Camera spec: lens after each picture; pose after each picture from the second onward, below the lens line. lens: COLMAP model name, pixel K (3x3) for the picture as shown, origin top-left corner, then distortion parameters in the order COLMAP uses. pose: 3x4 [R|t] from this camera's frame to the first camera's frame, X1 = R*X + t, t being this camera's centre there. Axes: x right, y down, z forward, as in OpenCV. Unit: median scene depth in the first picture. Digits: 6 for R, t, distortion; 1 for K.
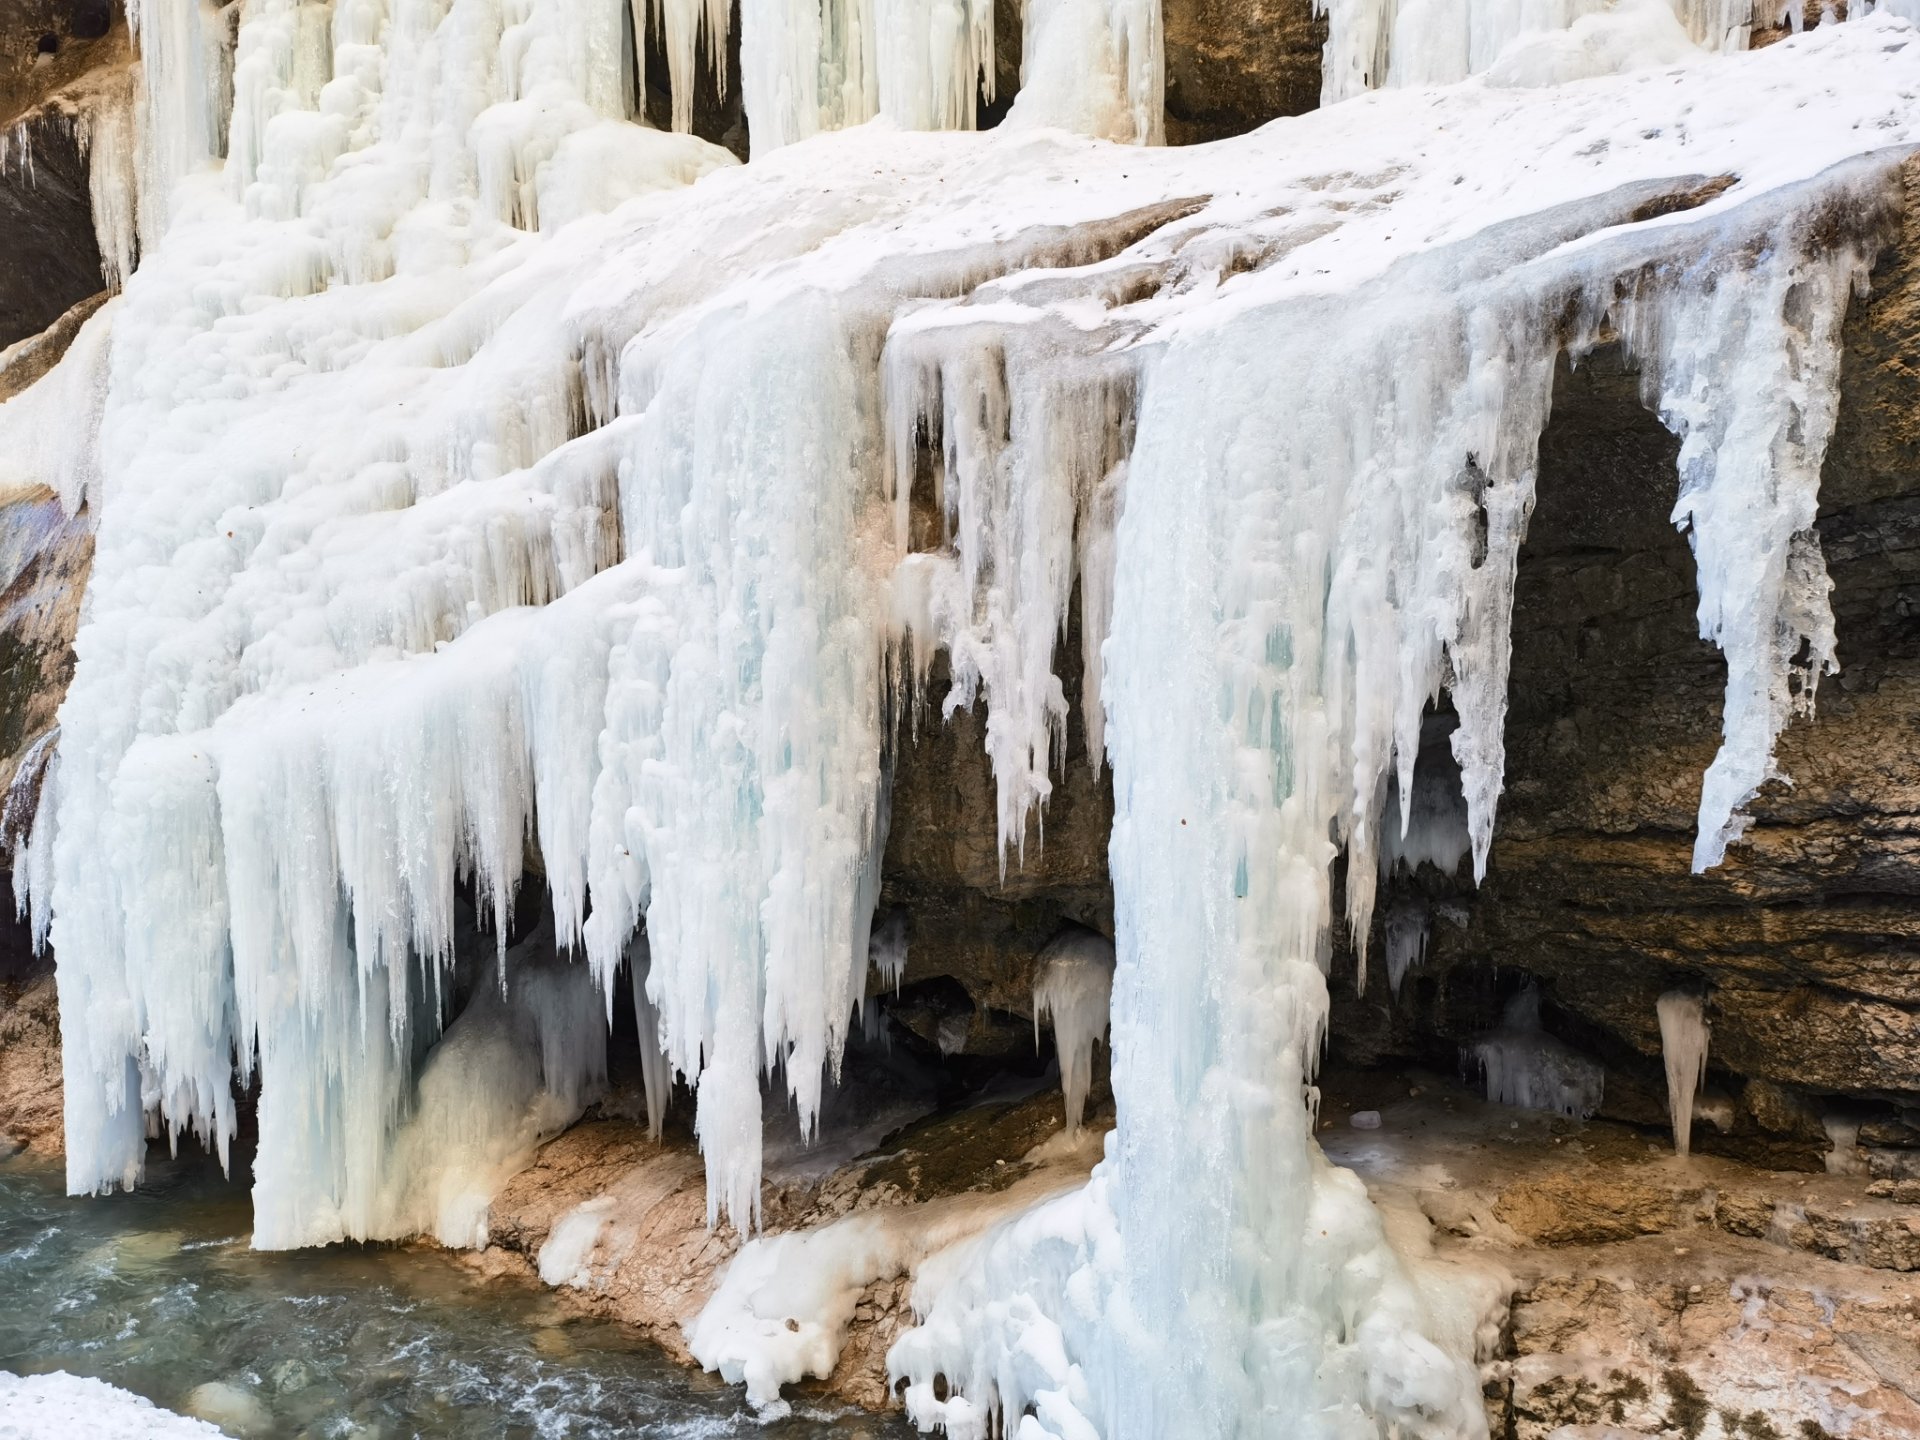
lens RADIAL K [[1562.7, 0, 960.0], [0, 1562.7, 720.0], [0, 0, 1]] dist [0.114585, -0.002081]
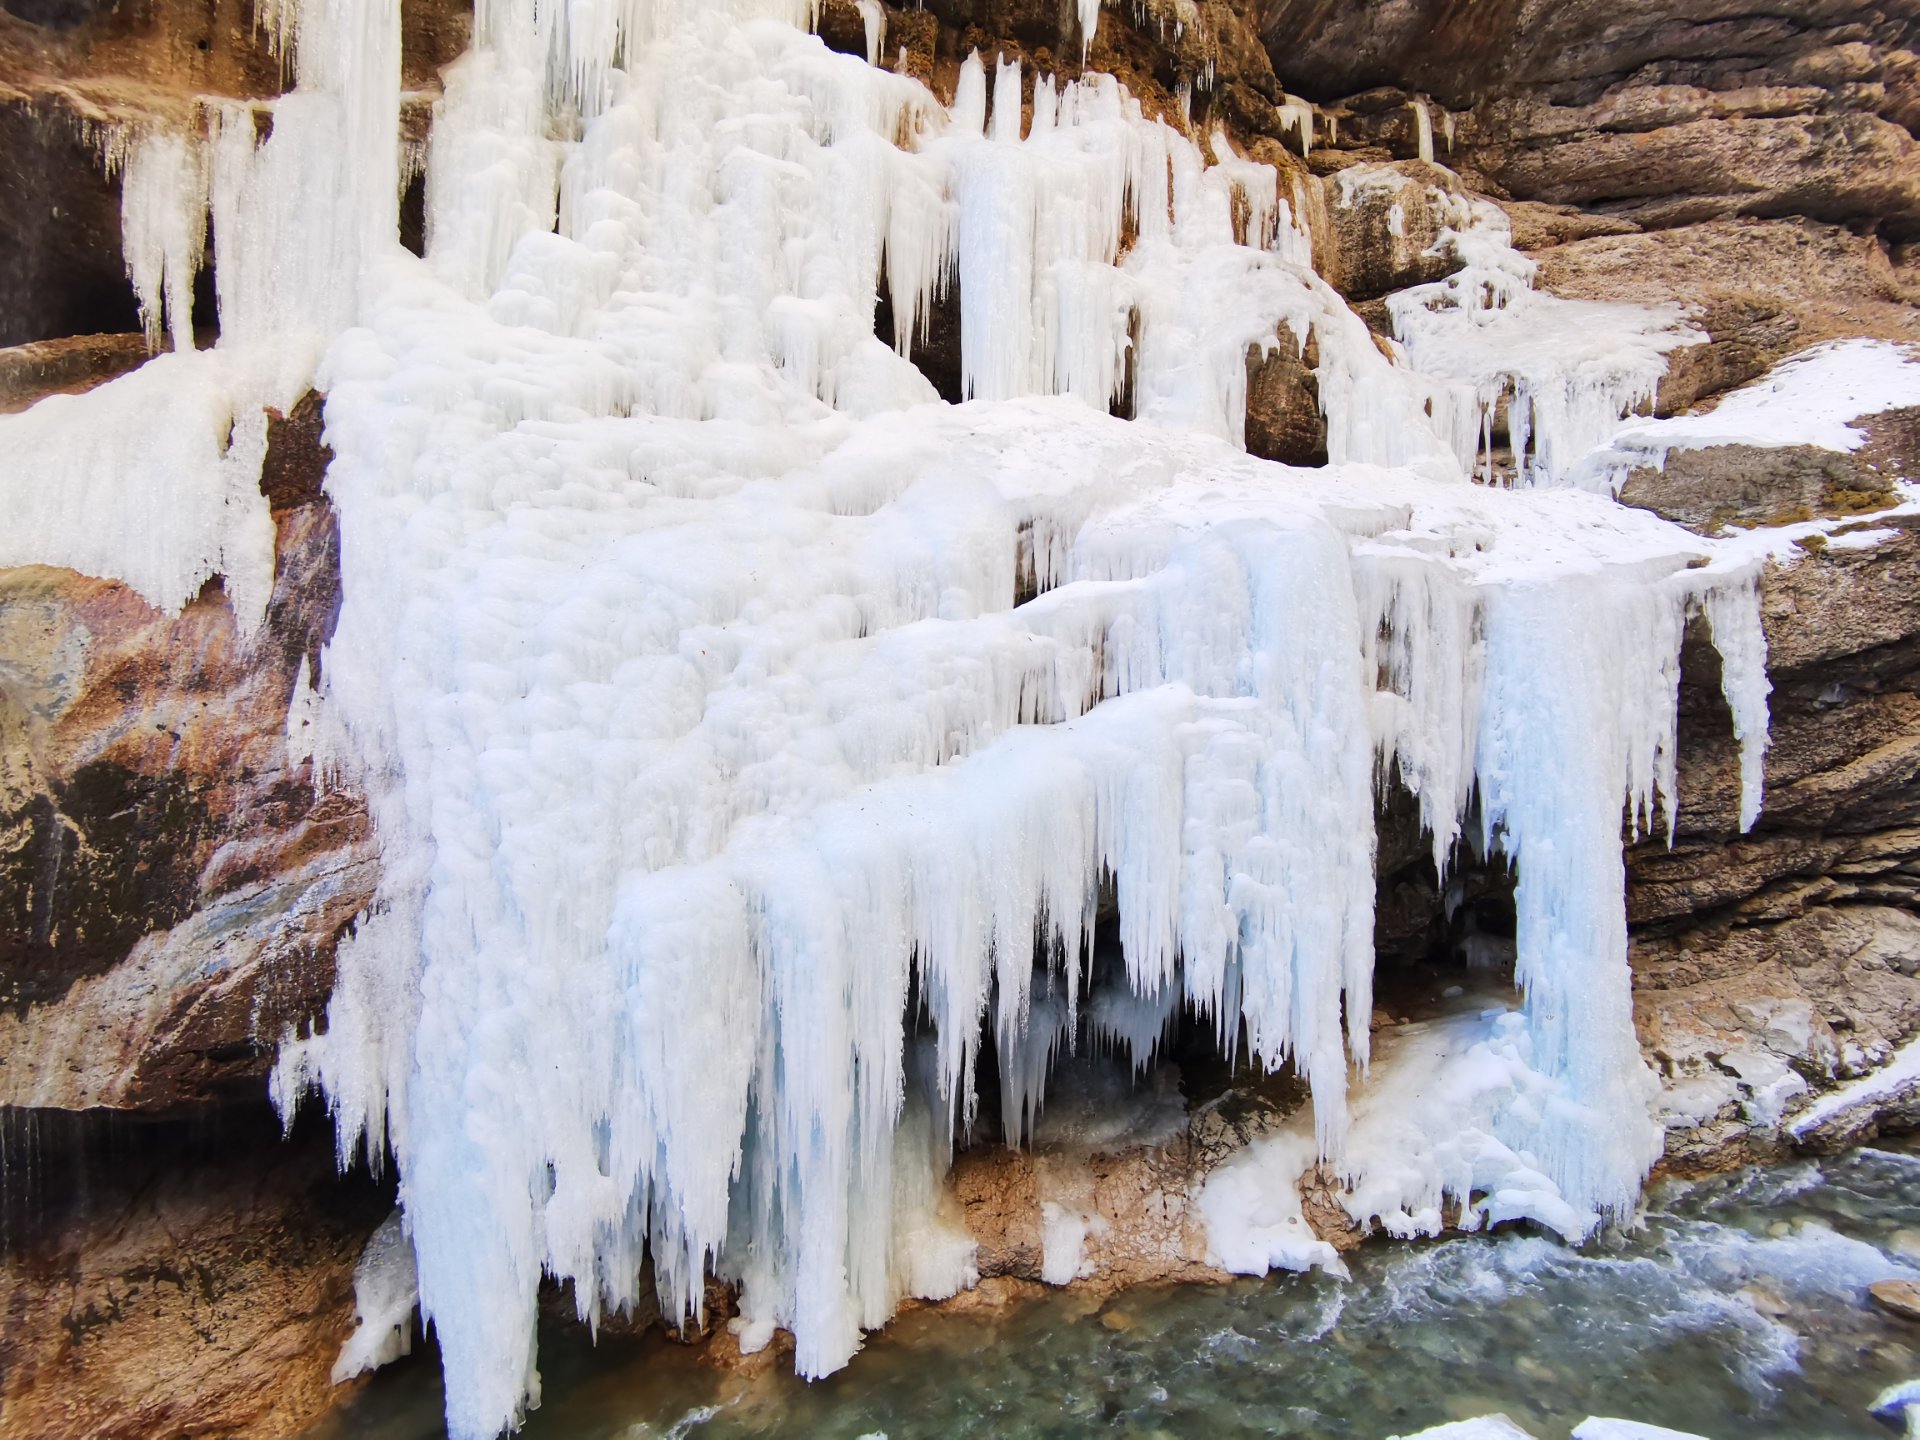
lens RADIAL K [[1028.9, 0, 960.0], [0, 1028.9, 720.0], [0, 0, 1]] dist [-0.002002, 0.001003]
pose [[0.645174, 0.003878, 0.764026, -0.868949], [0.055512, 0.997106, -0.051938, -0.035779], [-0.762016, 0.075921, 0.643092, 0.503278]]
